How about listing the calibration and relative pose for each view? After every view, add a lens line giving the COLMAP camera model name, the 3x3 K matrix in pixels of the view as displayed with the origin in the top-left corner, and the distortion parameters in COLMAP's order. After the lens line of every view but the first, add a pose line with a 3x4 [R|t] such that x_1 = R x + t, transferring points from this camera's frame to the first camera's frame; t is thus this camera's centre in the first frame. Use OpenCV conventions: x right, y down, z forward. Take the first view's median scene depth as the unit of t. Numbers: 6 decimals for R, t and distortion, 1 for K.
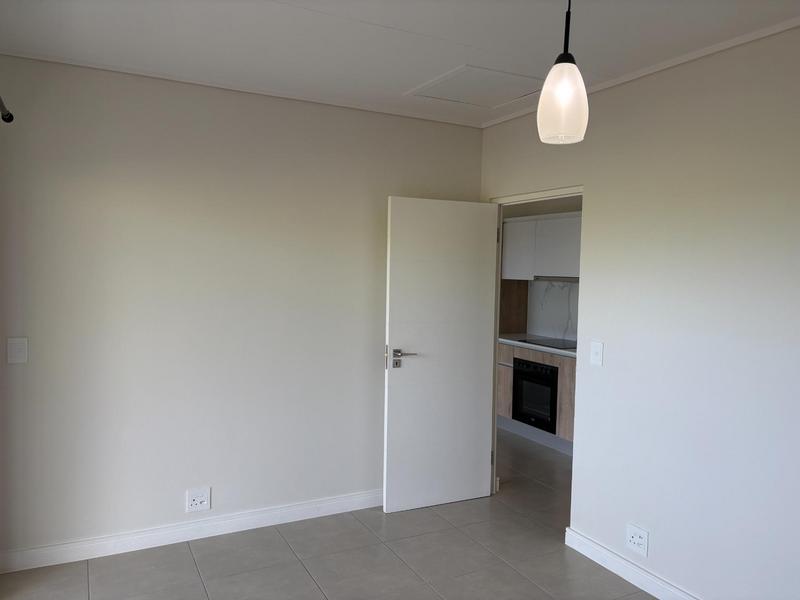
lens RADIAL K [[612.9, 0, 400.0], [0, 612.9, 300.0], [0, 0, 1]] dist [0.032022, -0.001492]
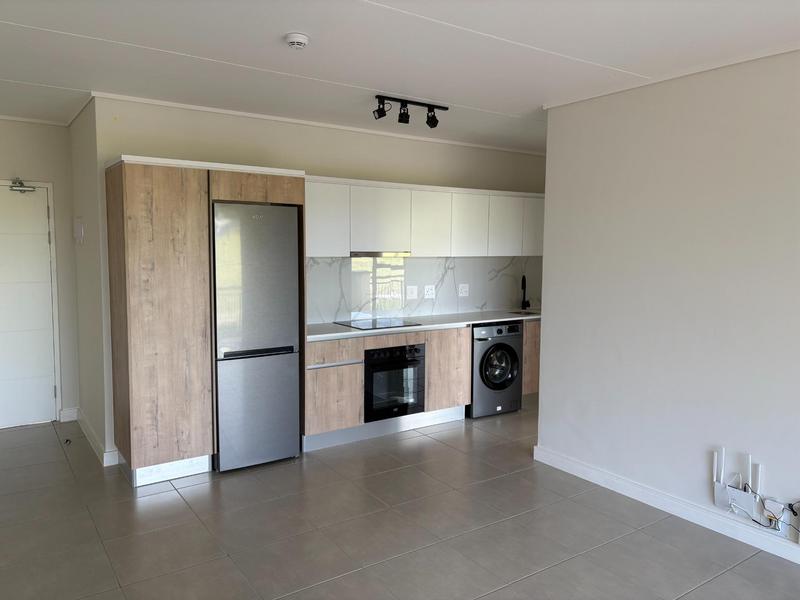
lens RADIAL K [[602.1, 0, 400.0], [0, 602.1, 300.0], [0, 0, 1]] dist [0.382869, -0.000260]
pose [[-0.129467, -0.112601, 0.985170, -0.636043], [0.040559, 0.992099, 0.118723, -0.071298], [-0.990754, 0.055329, -0.123877, 1.065714]]
